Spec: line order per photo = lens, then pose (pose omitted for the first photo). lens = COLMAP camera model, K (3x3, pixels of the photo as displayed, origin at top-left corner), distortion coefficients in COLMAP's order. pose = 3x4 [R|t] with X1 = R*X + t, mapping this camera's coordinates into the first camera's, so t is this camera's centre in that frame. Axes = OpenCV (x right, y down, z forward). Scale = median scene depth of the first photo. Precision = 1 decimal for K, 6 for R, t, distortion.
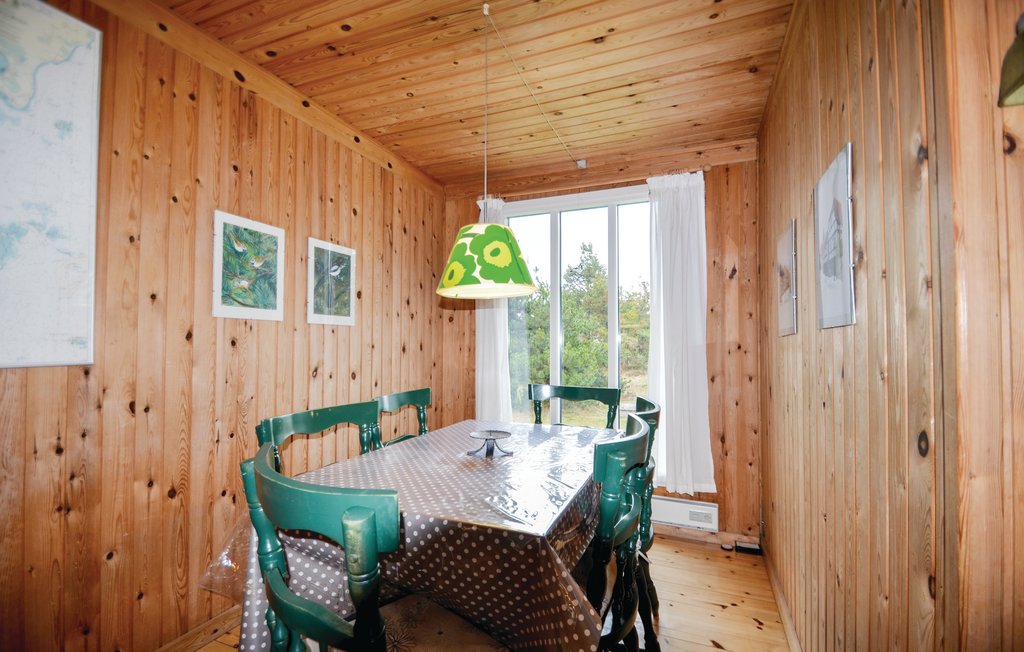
lens RADIAL K [[443.1, 0, 514.5], [0, 443.1, 328.0], [0, 0, 1]] dist [-0.000016, -0.000061]
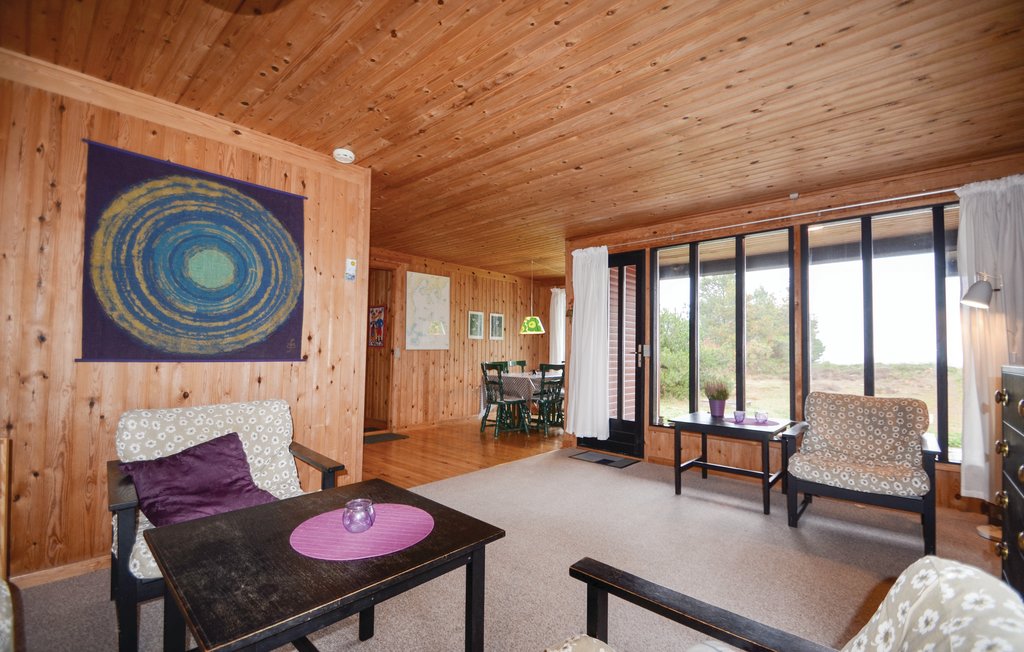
lens RADIAL K [[472.4, 0, 510.5], [0, 472.4, 327.3], [0, 0, 1]] dist [-0.000024, 0.000000]
pose [[0.933406, -0.006800, -0.358759, 0.950957], [0.002764, 0.999927, -0.011760, -0.060147], [0.358813, 0.009985, 0.933356, -2.254244]]
